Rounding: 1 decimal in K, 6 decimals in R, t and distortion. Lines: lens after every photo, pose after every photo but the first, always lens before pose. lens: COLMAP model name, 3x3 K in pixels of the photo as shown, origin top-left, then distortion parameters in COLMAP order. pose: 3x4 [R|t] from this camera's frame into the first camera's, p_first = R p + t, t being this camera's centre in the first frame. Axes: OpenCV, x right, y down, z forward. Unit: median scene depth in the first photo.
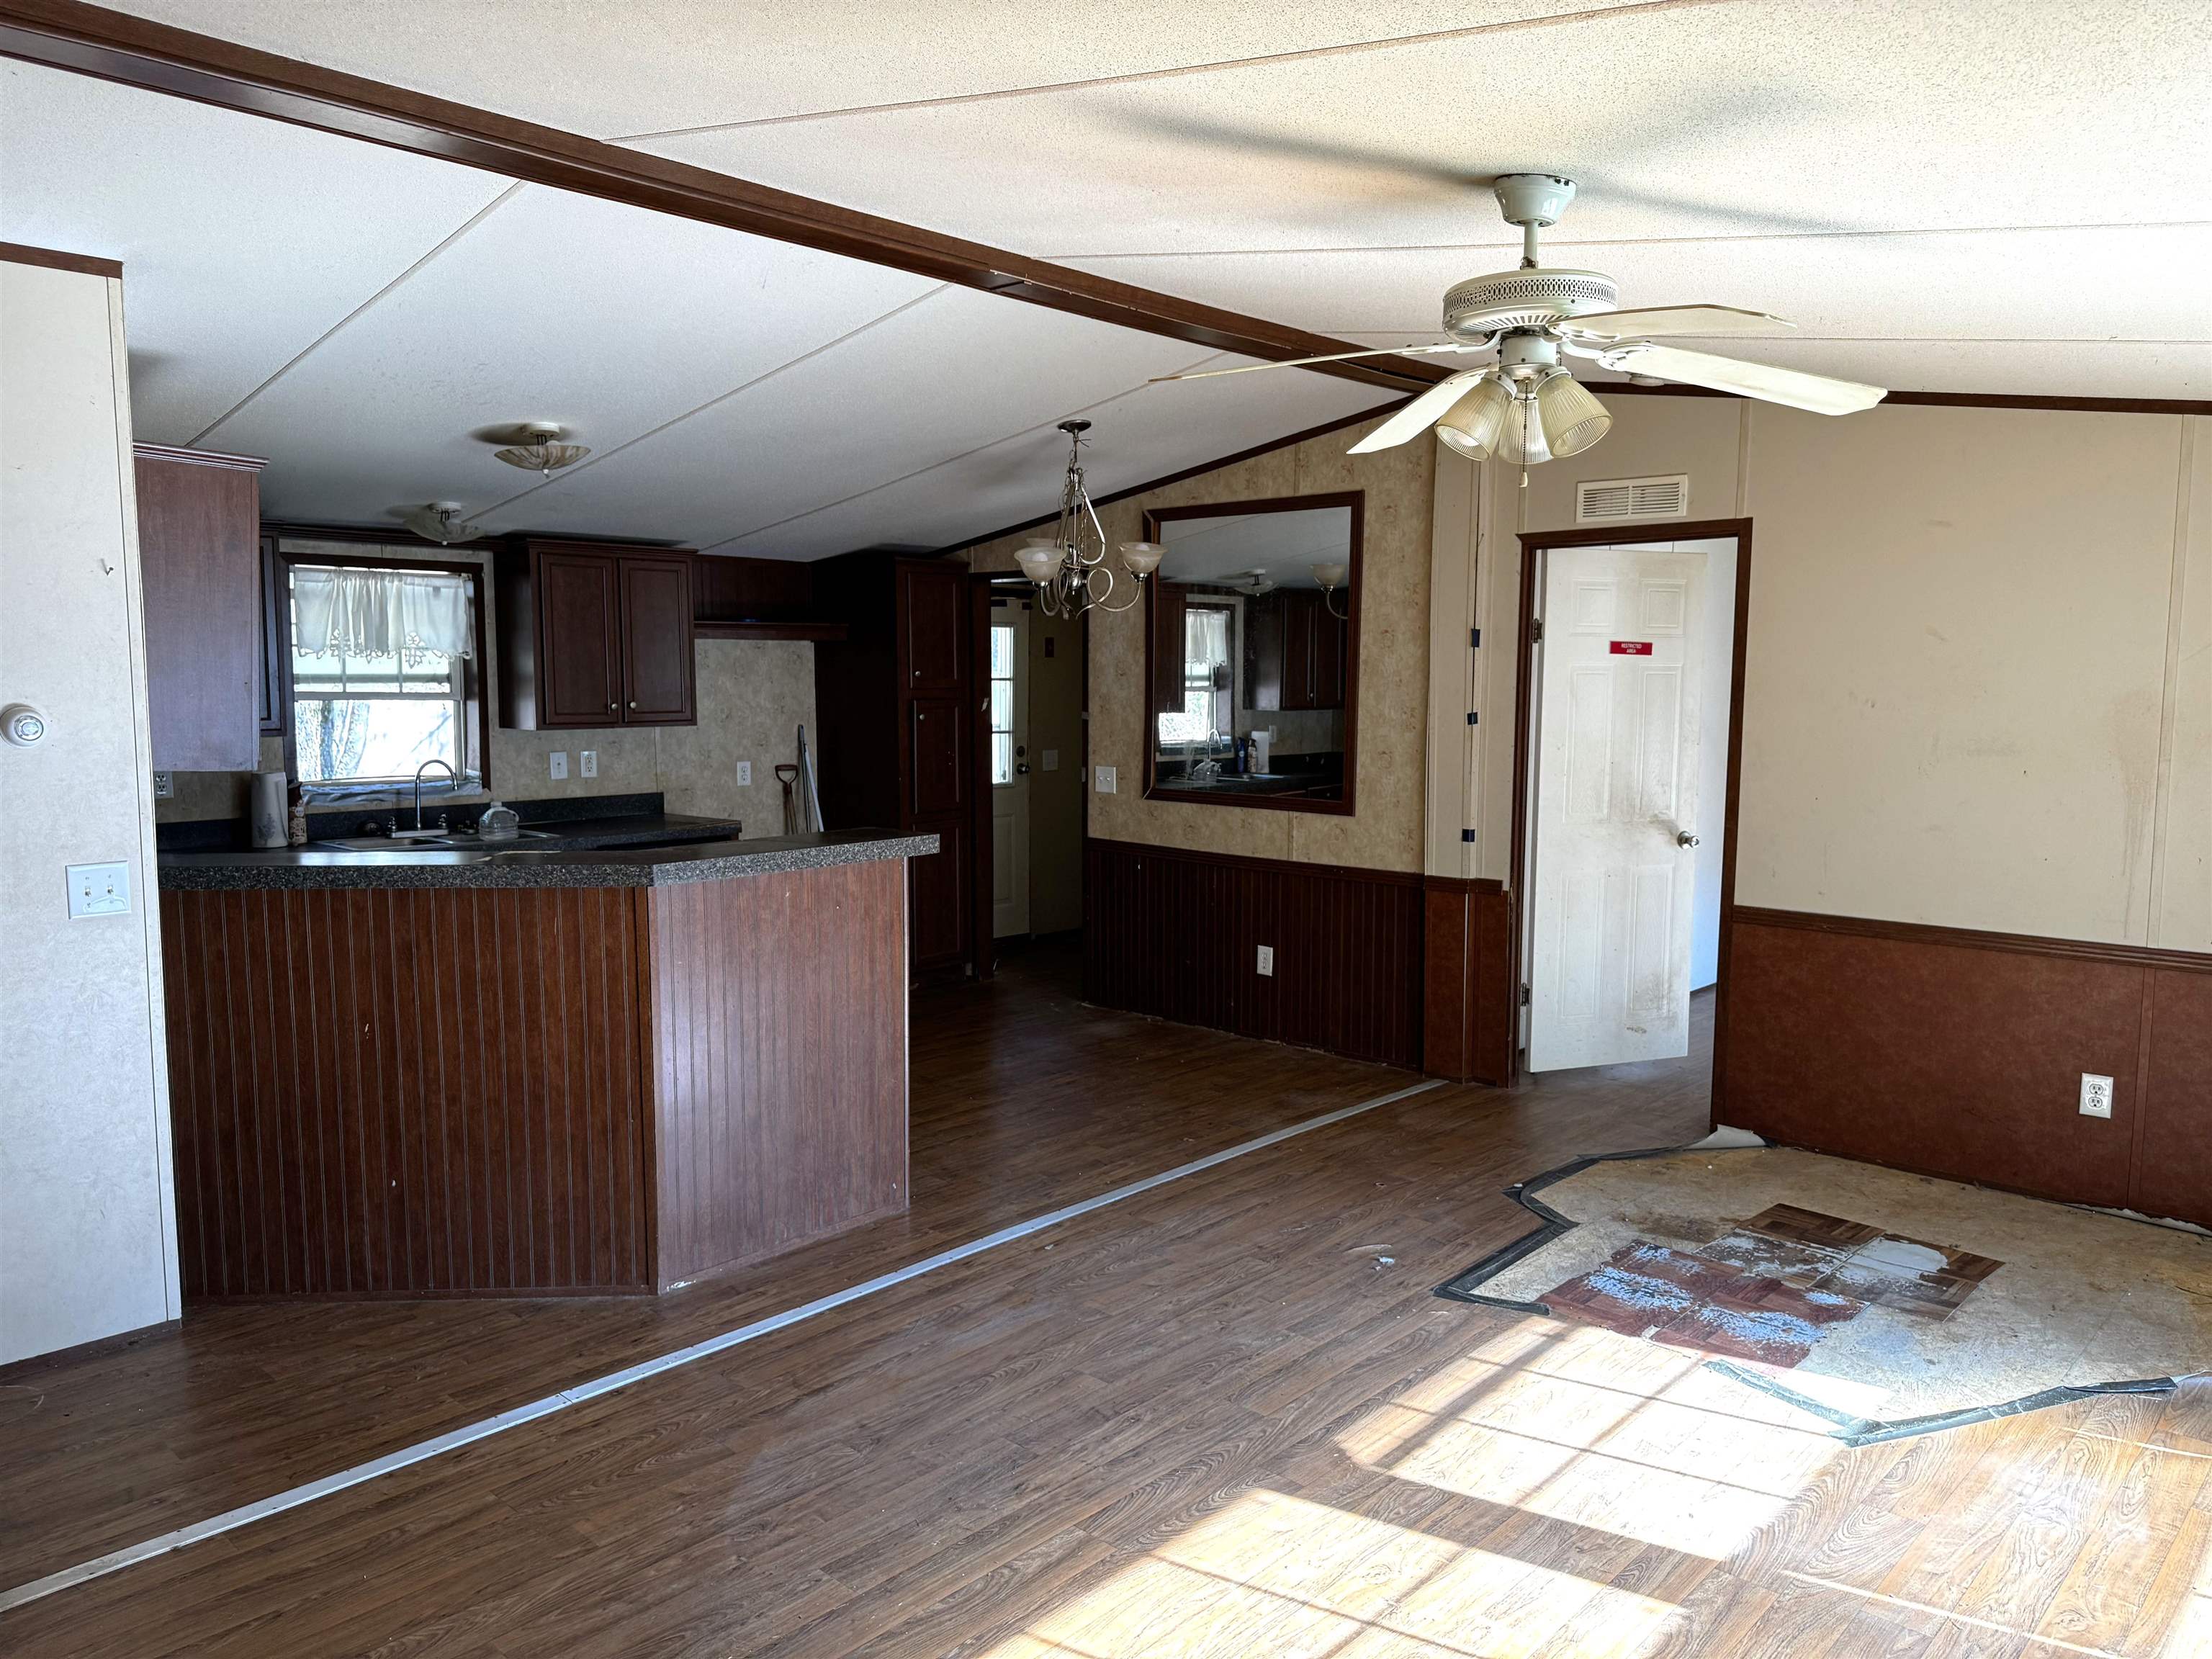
lens RADIAL K [[1541.7, 0, 1127.6], [0, 1541.7, 839.3], [0, 0, 1]] dist [0.014890, -0.006334]
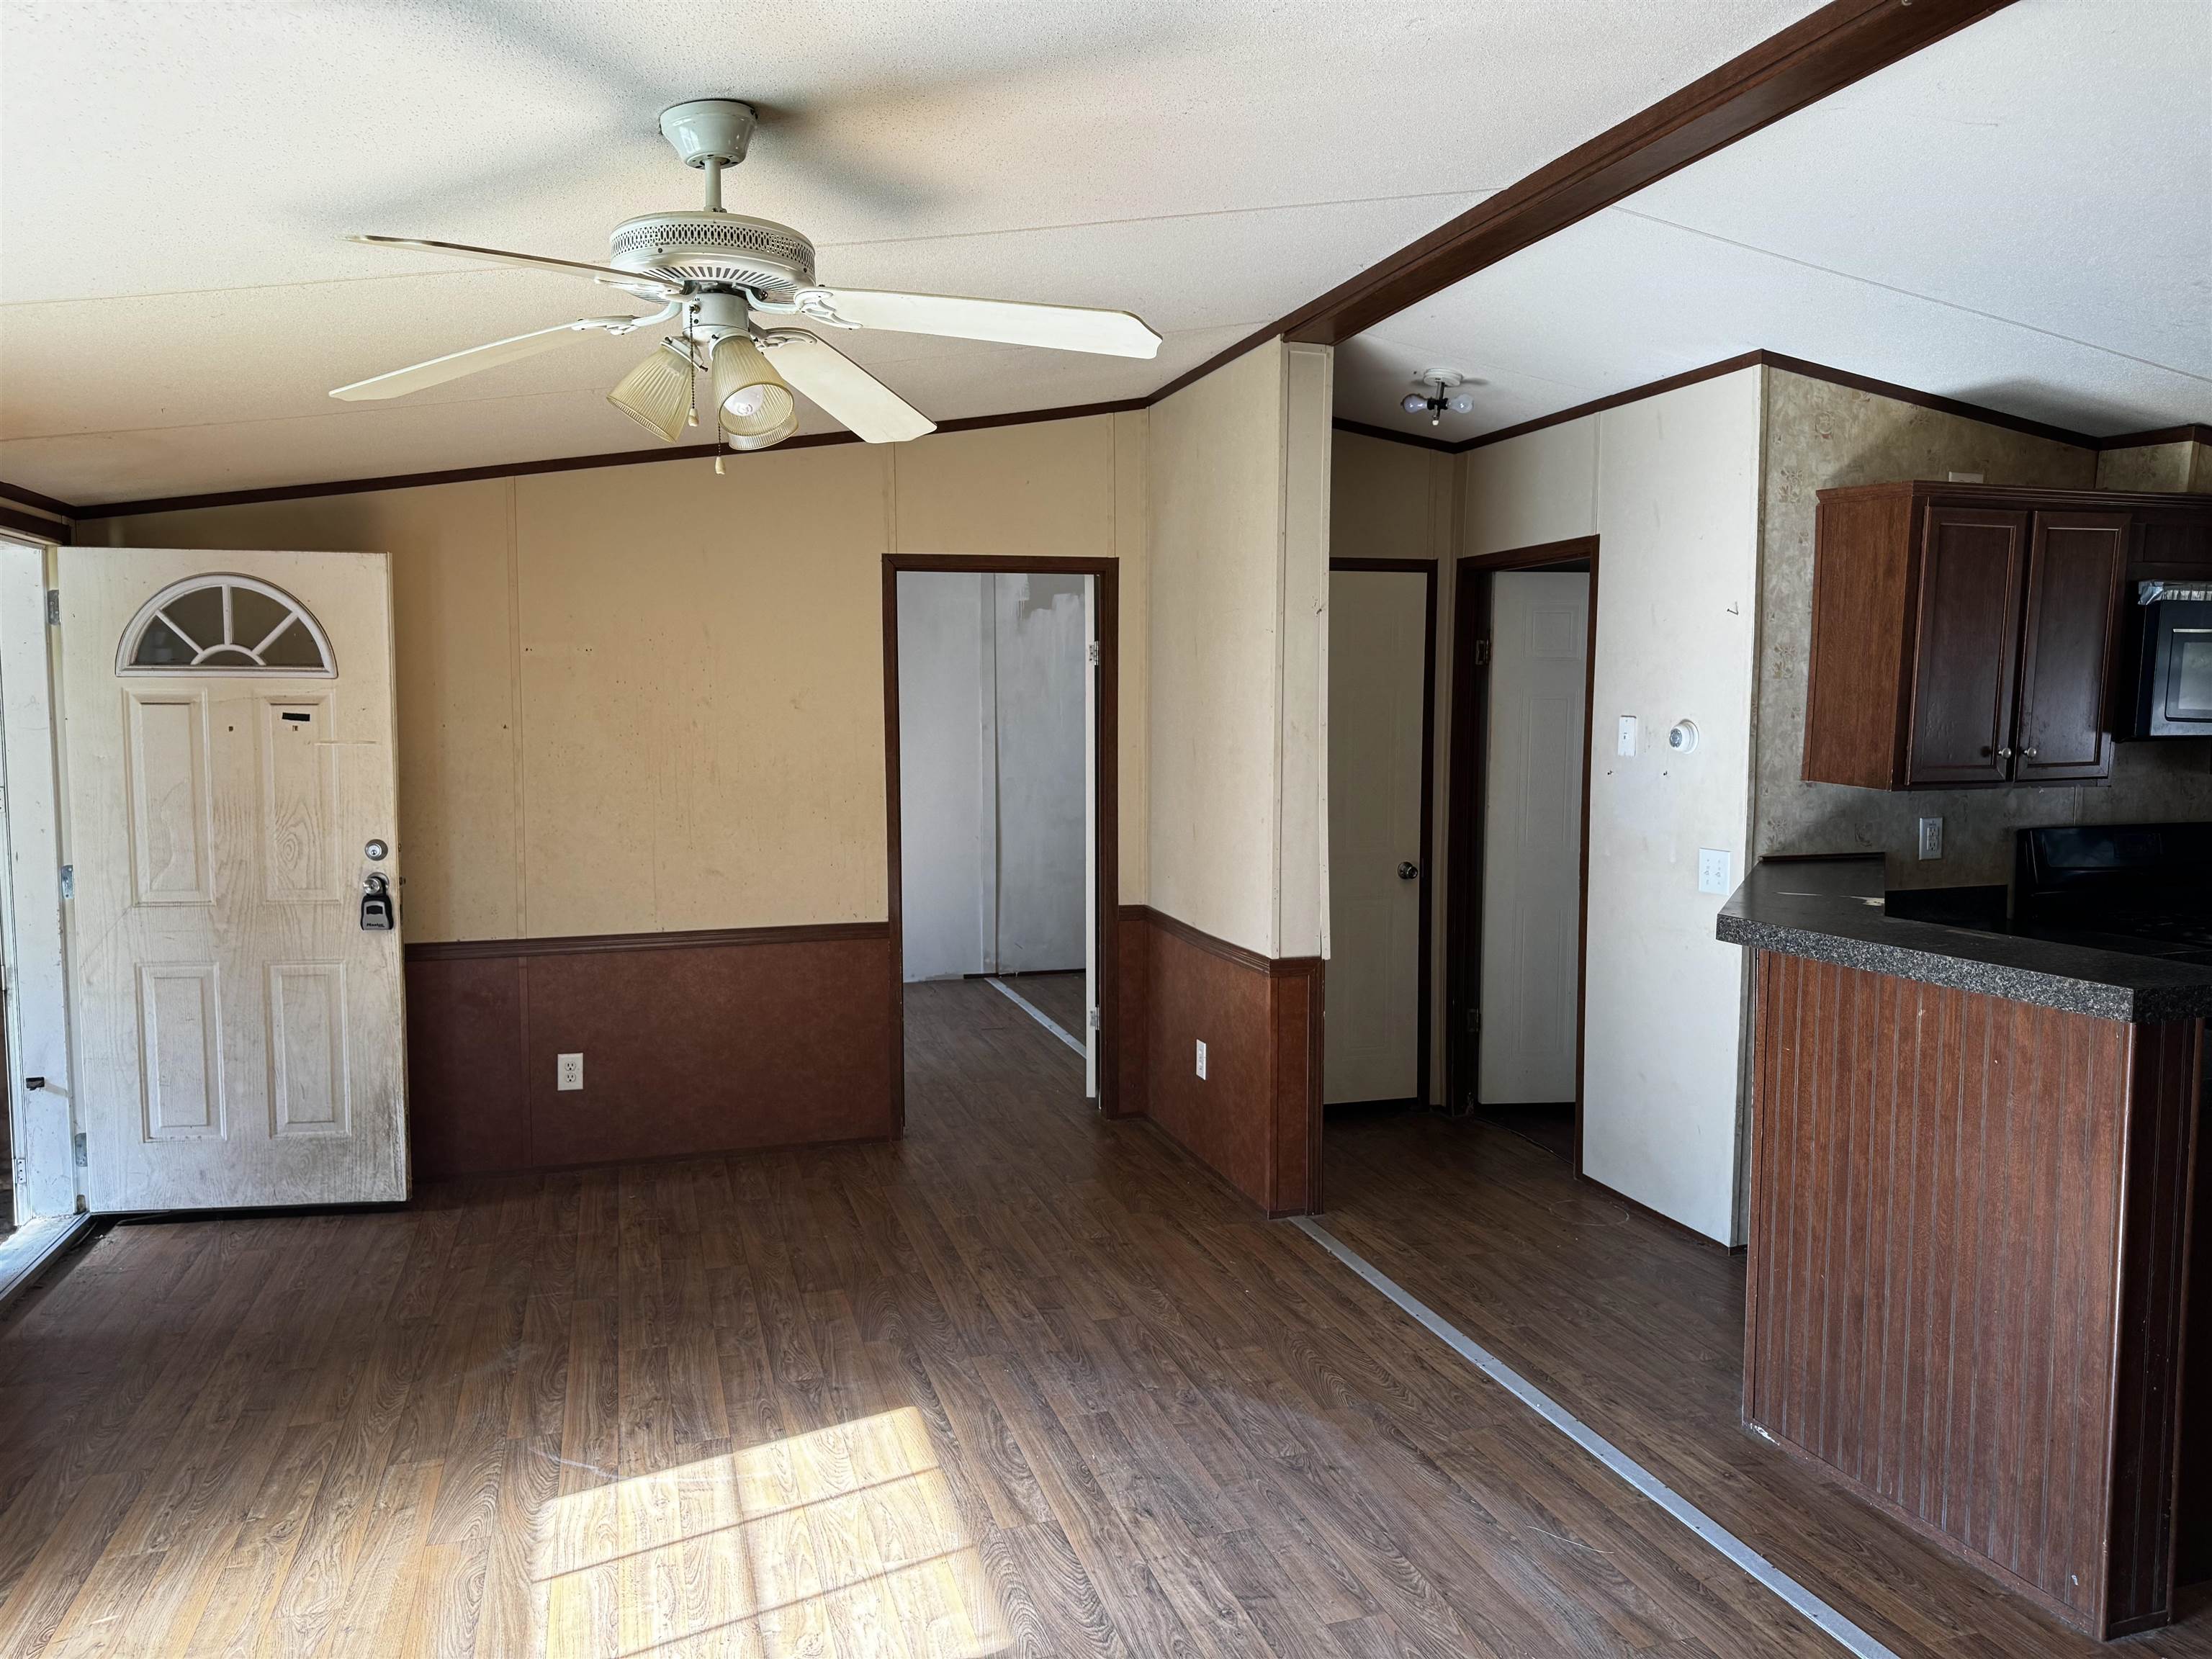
lens RADIAL K [[1578.9, 0, 1110.6], [0, 1578.9, 837.3], [0, 0, 1]] dist [0.008167, -0.002542]
pose [[-0.509126, 0.069591, -0.857874, 0.564927], [-0.091163, 0.986759, 0.134149, -0.103416], [0.855851, 0.146506, -0.496040, 1.024424]]
